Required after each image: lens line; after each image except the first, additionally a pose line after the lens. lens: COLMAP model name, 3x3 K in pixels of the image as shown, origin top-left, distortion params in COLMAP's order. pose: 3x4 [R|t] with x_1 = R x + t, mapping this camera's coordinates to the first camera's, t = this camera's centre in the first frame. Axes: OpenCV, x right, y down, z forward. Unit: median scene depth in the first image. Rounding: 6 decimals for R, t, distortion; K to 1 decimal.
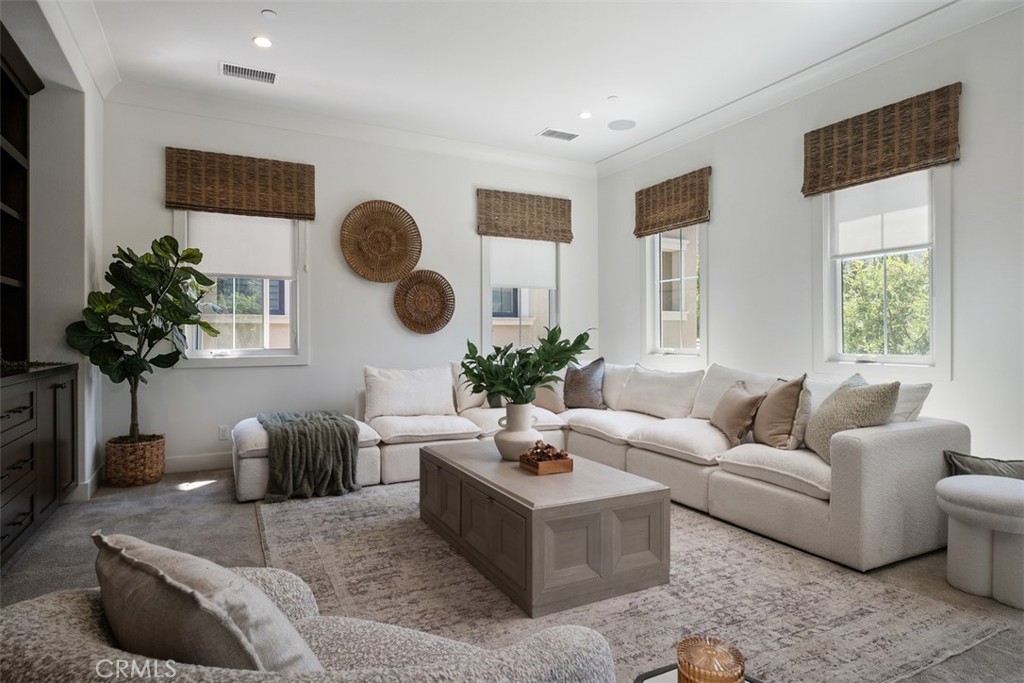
lens RADIAL K [[567.3, 0, 512.0], [0, 567.3, 341.5], [0, 0, 1]] dist [-0.003128, 0.000232]
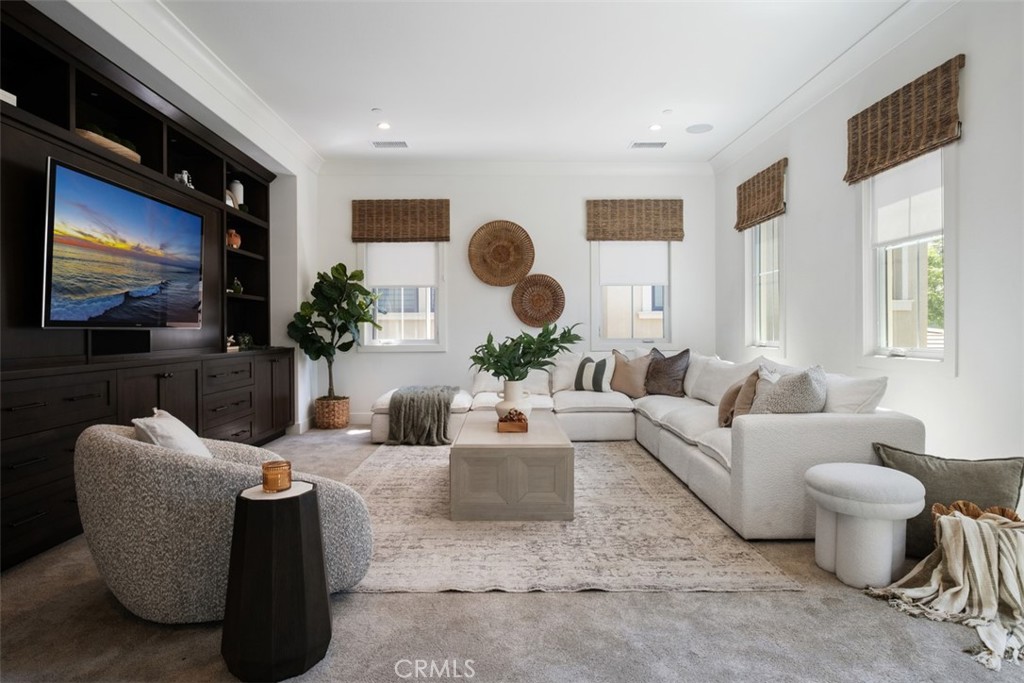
lens RADIAL K [[571.6, 0, 512.0], [0, 571.6, 341.5], [0, 0, 1]] dist [-0.004774, -0.000533]
pose [[0.891075, 0.006905, -0.453803, 0.462387], [-0.000947, 0.999910, 0.013354, -0.000091], [0.453855, -0.011470, 0.891002, -0.137593]]
